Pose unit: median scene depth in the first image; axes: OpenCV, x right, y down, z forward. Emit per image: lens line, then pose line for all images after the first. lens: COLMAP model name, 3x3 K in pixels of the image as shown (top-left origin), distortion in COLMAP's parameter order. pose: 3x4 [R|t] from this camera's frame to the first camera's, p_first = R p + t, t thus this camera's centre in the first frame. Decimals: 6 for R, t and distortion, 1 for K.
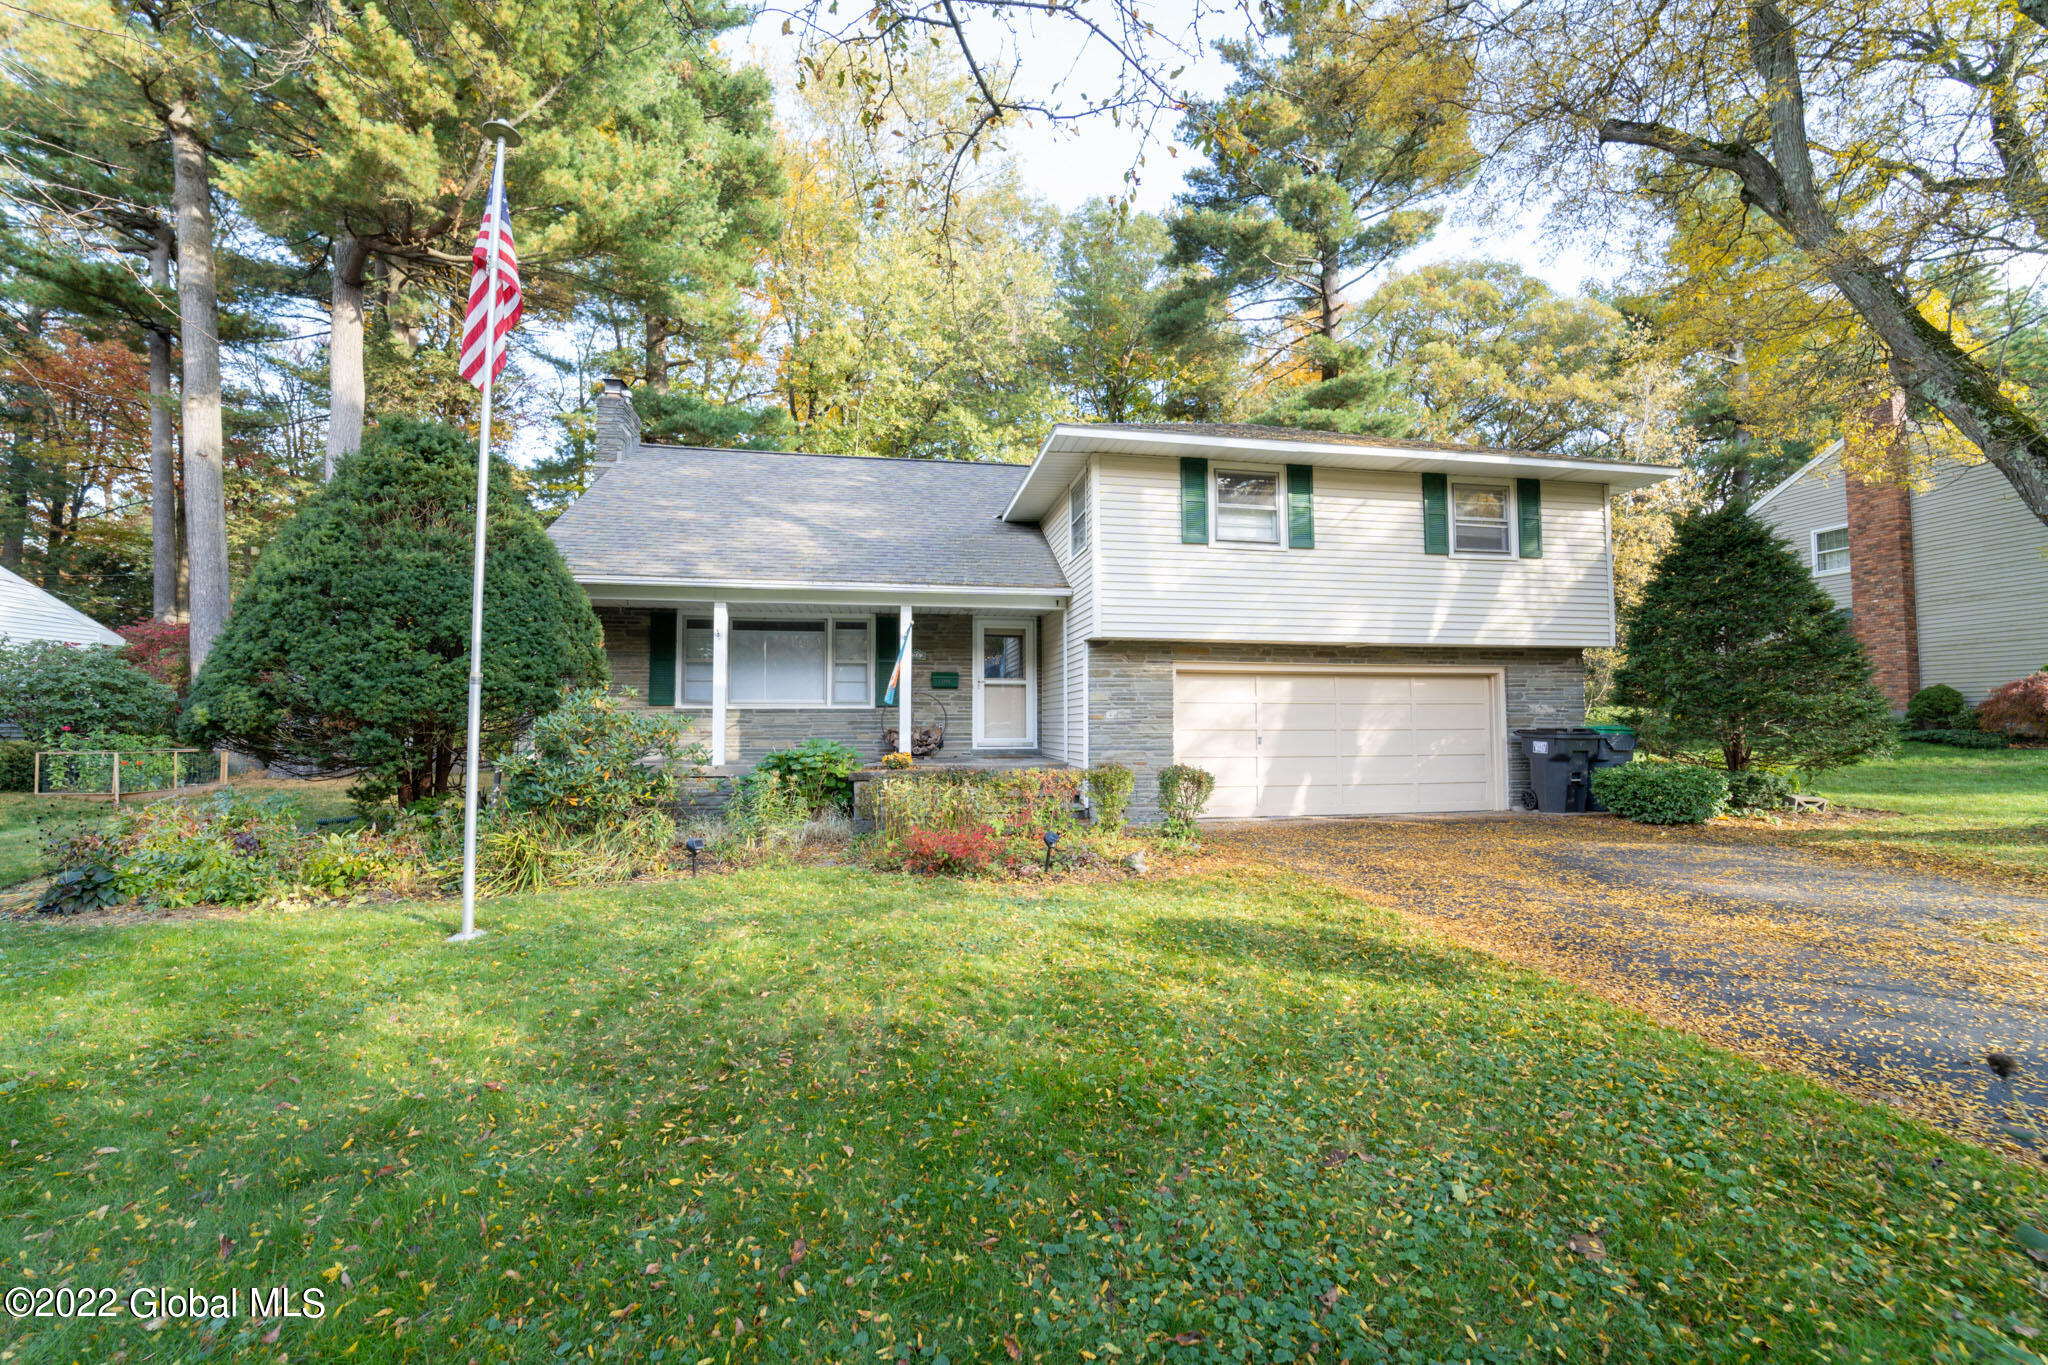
lens RADIAL K [[802.8, 0, 1002.4], [0, 802.8, 684.2], [0, 0, 1]] dist [-0.018820, -0.000120]
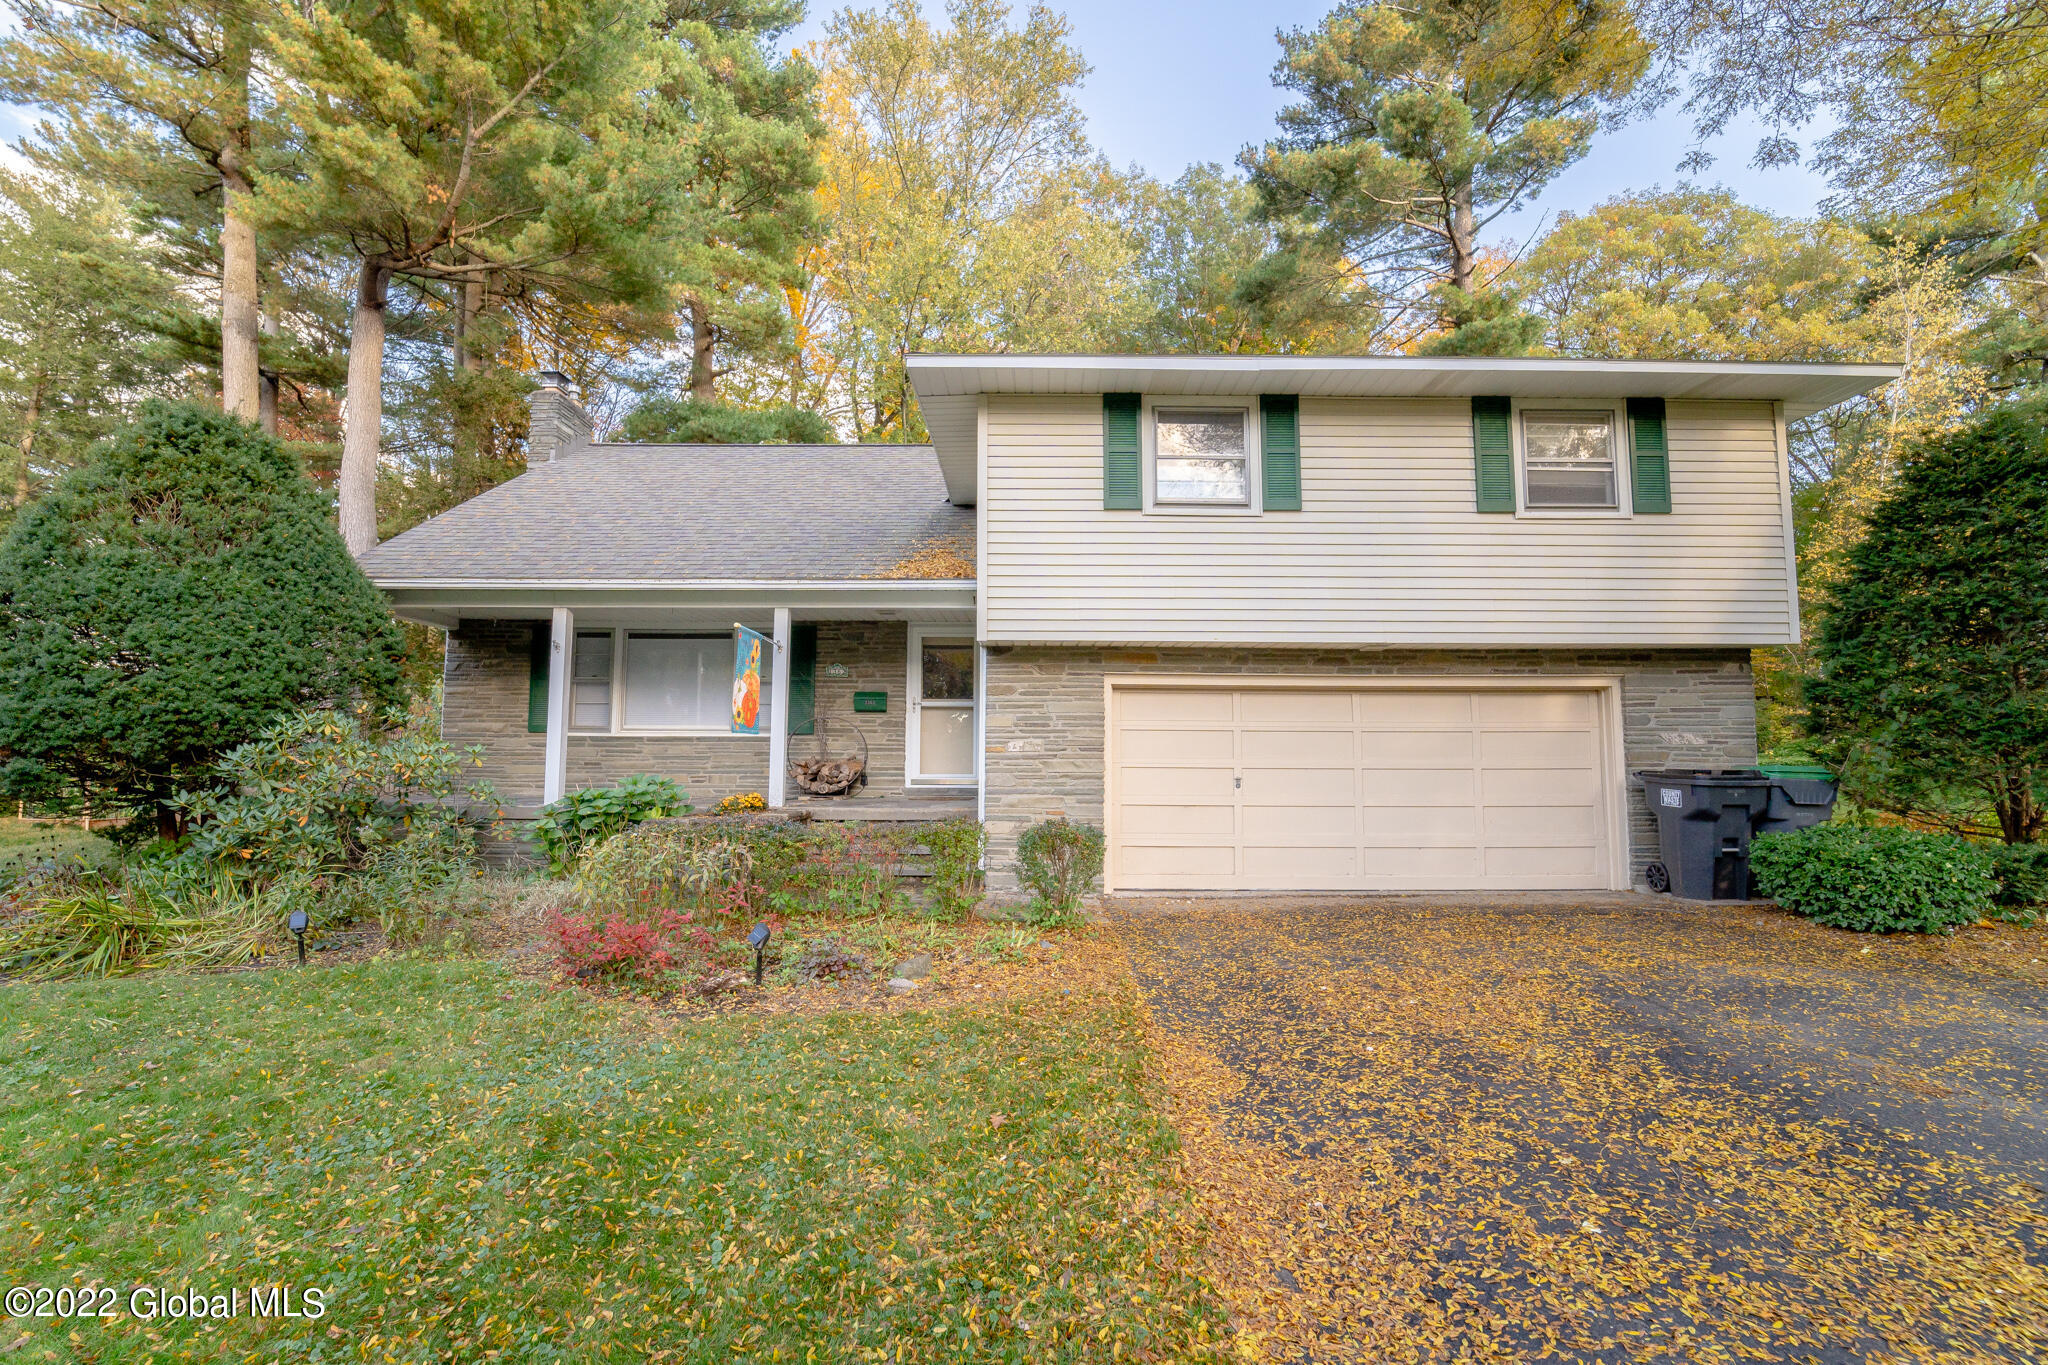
lens RADIAL K [[828.1, 0, 1028.4], [0, 828.1, 686.4], [0, 0, 1]] dist [-0.019787, 0.000028]
pose [[0.985701, -0.008302, -0.168302, 0.251519], [0.003368, 0.999557, -0.029580, 0.005282], [0.168473, 0.028590, 0.985292, 0.228186]]
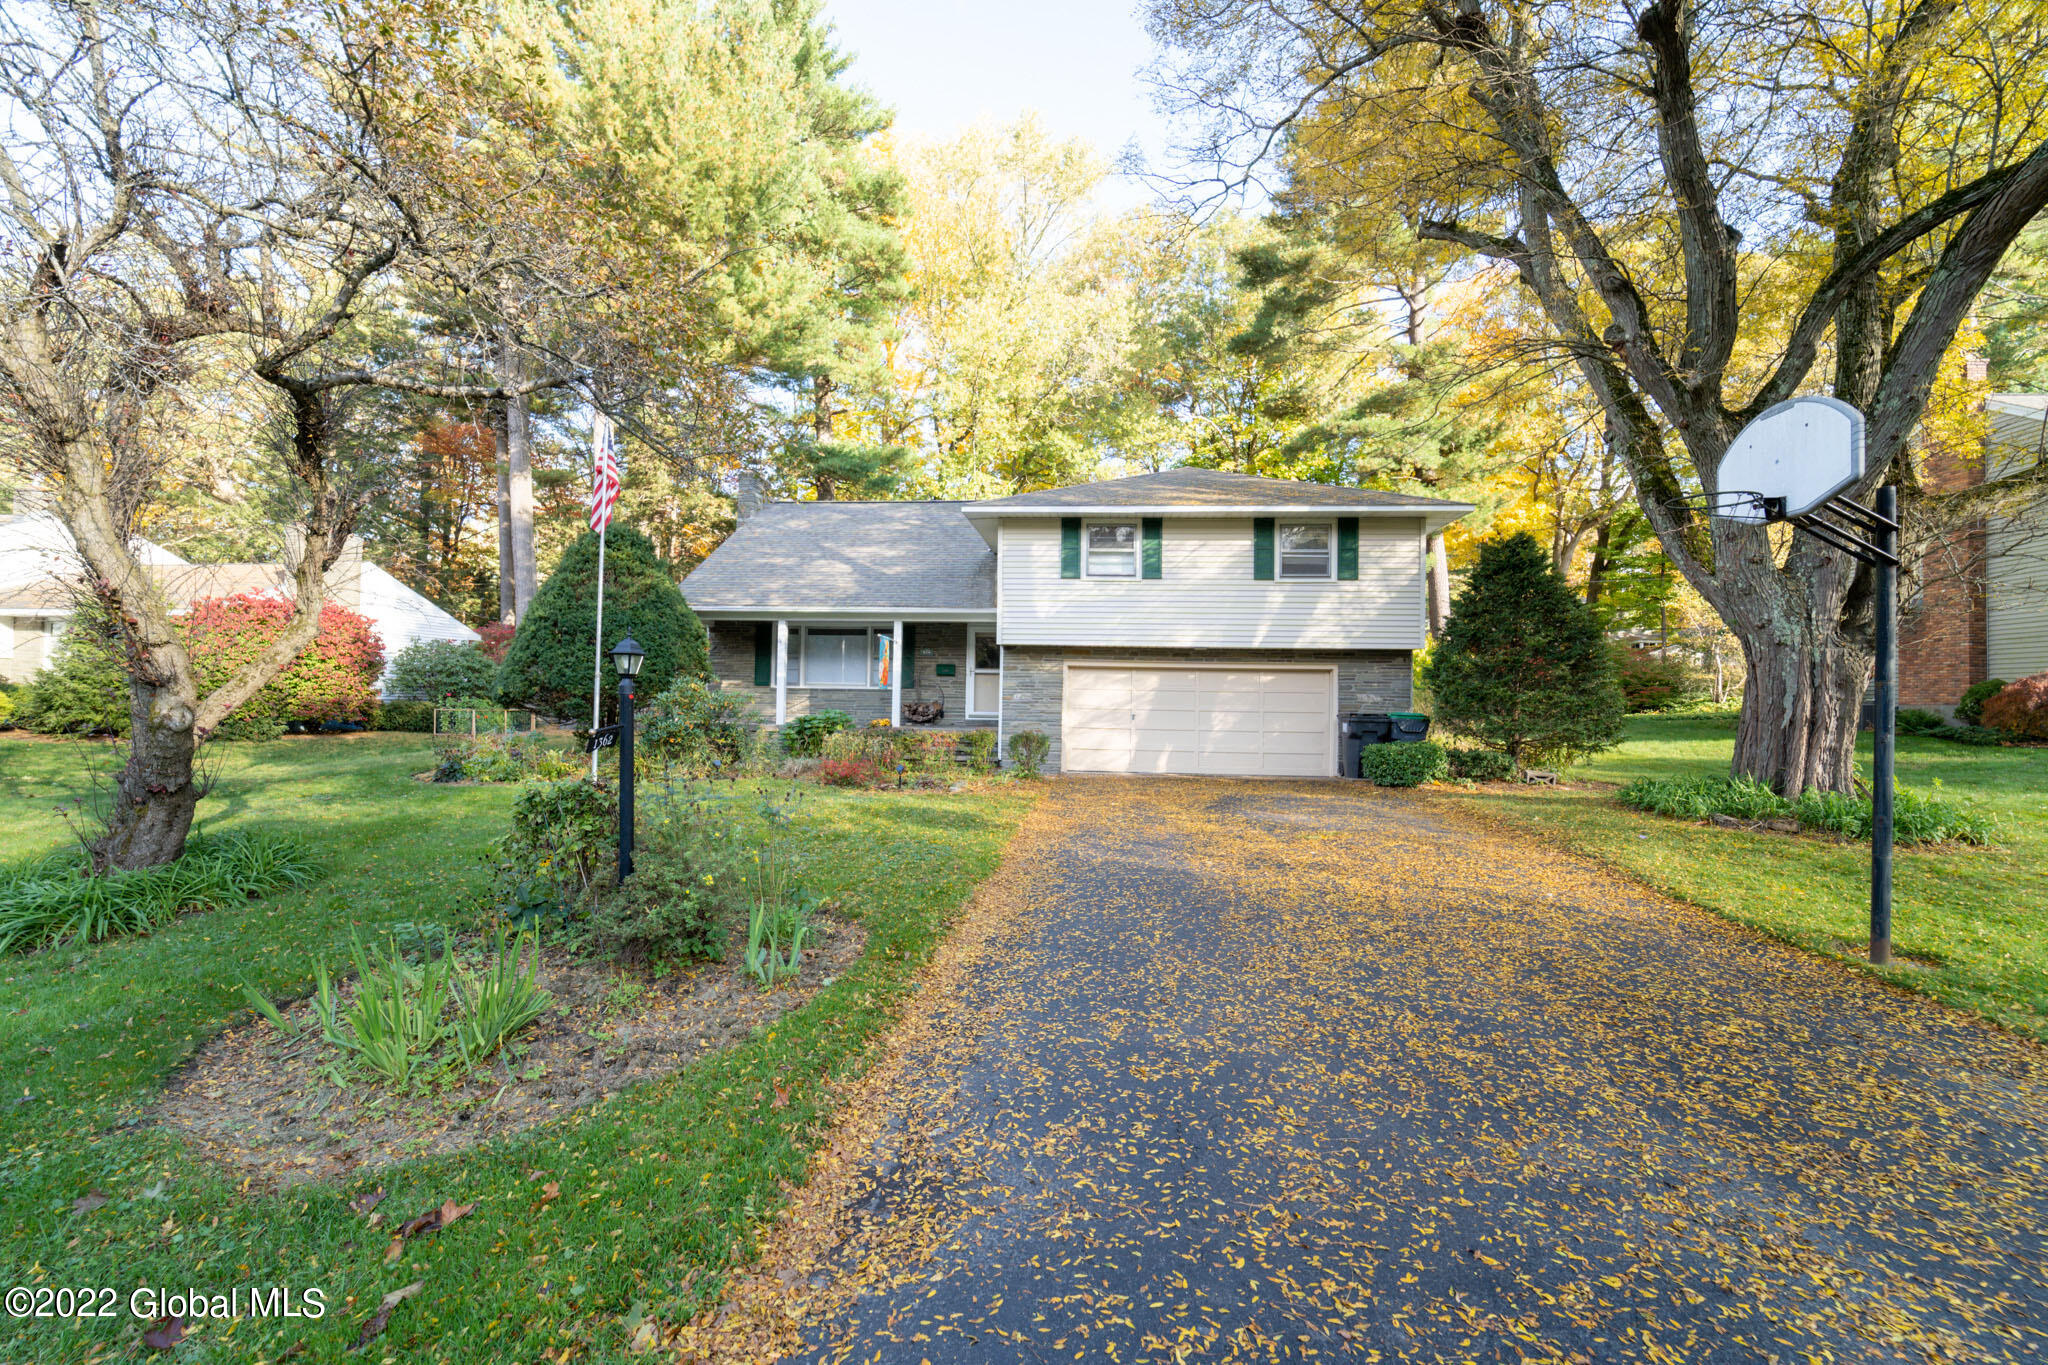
lens RADIAL K [[817.5, 0, 1032.0], [0, 817.5, 682.4], [0, 0, 1]] dist [-0.014013, -0.000057]
pose [[0.966121, 0.012287, -0.257798, 0.494737], [-0.005398, 0.999610, 0.027415, -0.026155], [0.258034, -0.025095, 0.965810, -0.385786]]
